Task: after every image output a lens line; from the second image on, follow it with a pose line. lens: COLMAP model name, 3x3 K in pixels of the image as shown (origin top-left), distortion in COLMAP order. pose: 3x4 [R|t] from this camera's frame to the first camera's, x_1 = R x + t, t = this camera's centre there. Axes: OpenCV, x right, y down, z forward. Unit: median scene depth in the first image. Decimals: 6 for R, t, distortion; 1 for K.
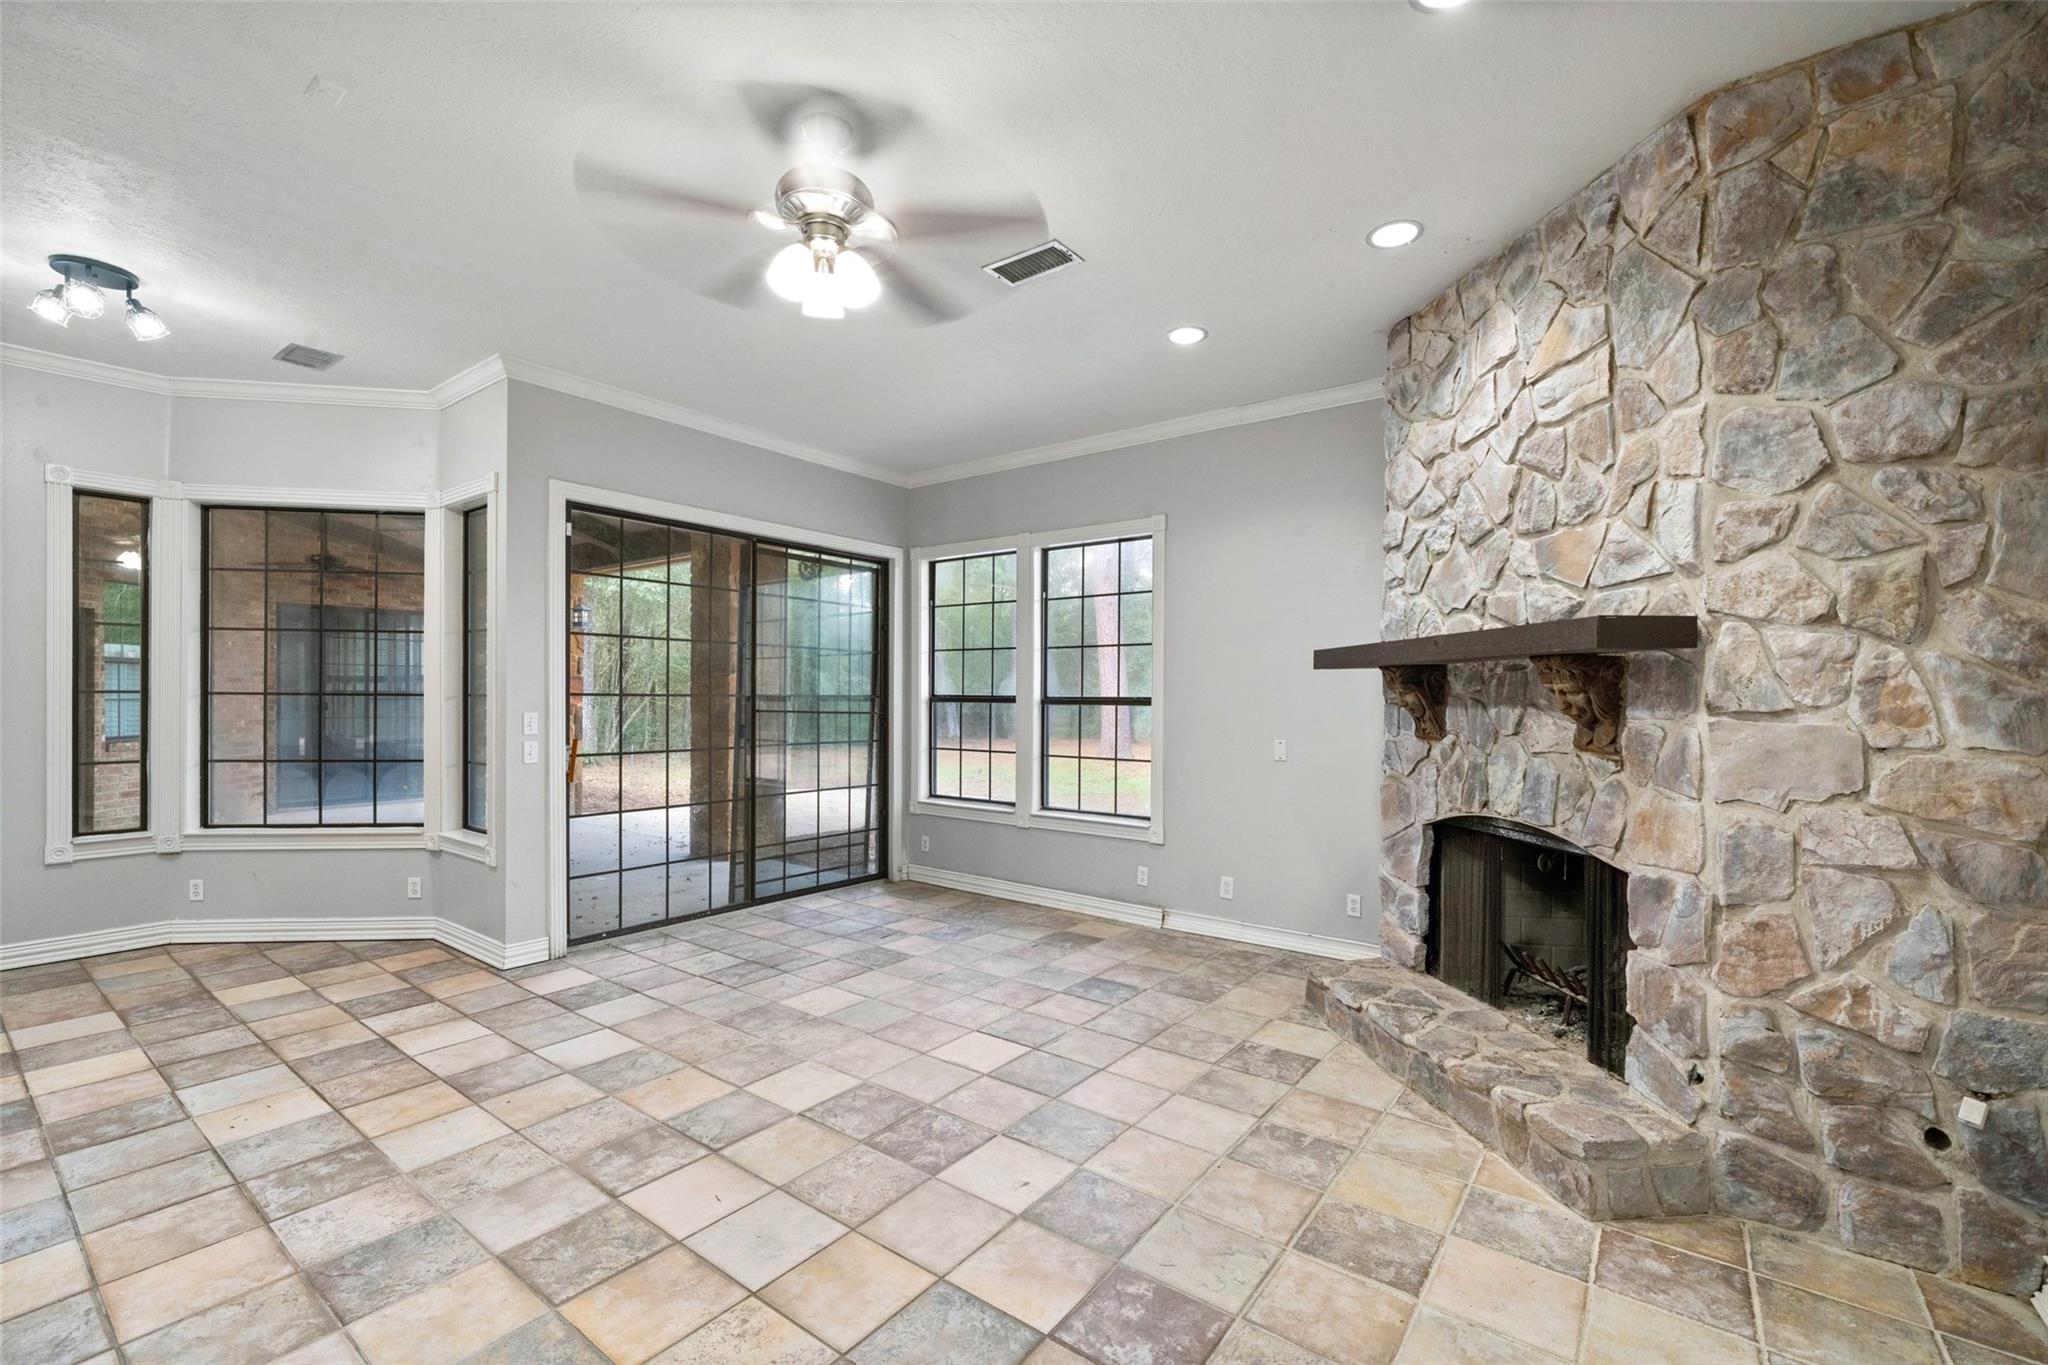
lens RADIAL K [[875.1, 0, 1020.3], [0, 875.1, 689.6], [0, 0, 1]] dist [-0.000912, 0.000944]
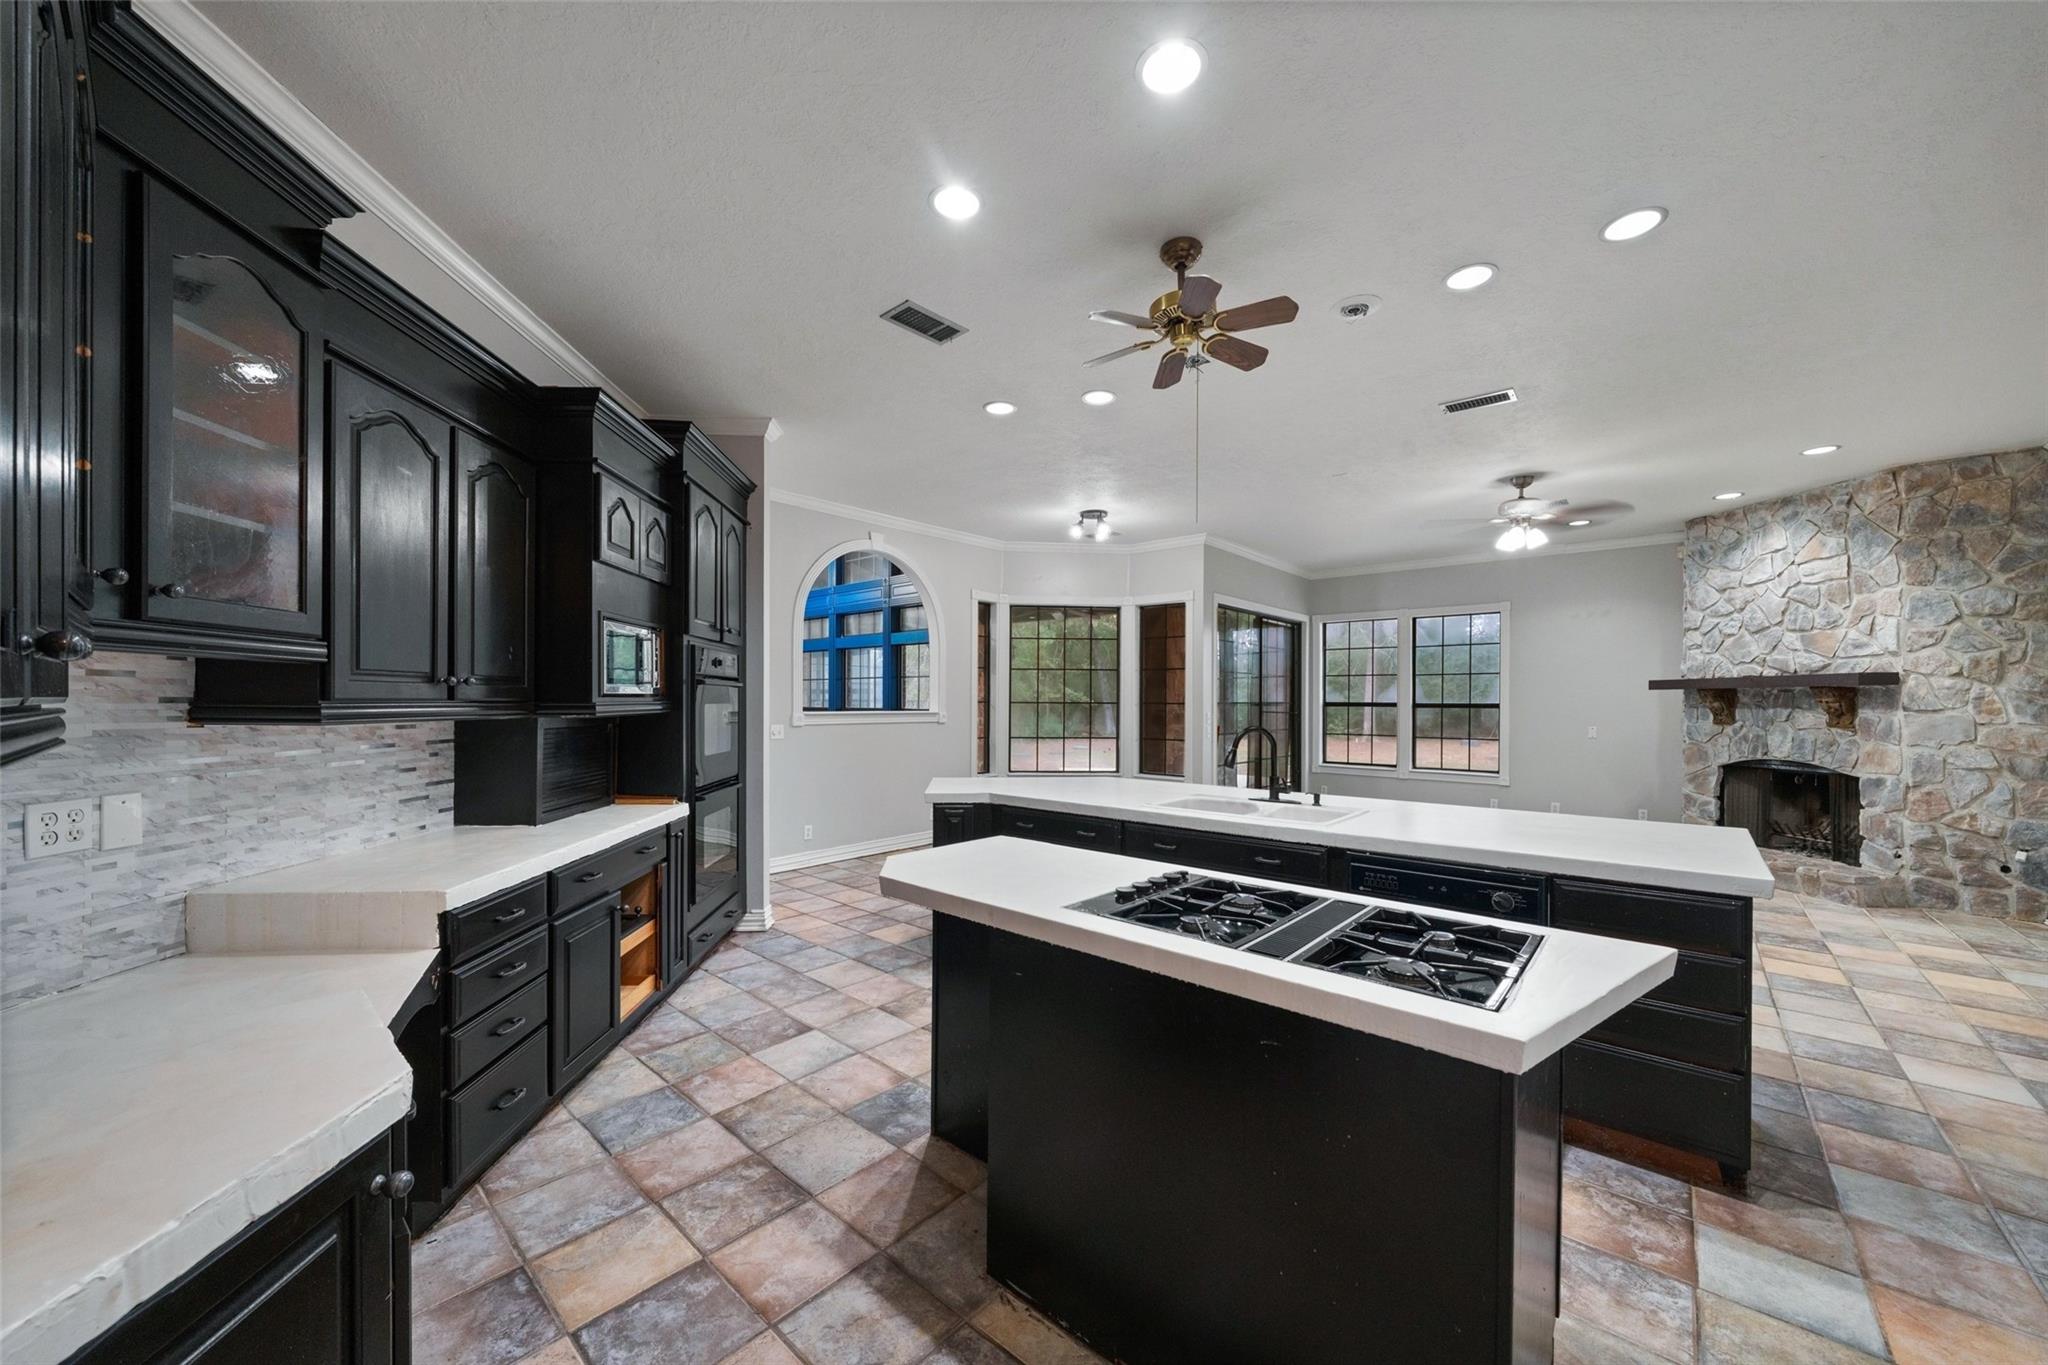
lens RADIAL K [[748.5, 0, 1022.1], [0, 748.5, 693.9], [0, 0, 1]] dist [-0.003639, 0.000164]
pose [[0.996787, -0.001746, -0.080083, -1.568084], [0.001615, 0.999997, -0.001704, -0.021917], [0.080086, 0.001569, 0.996787, -1.338893]]
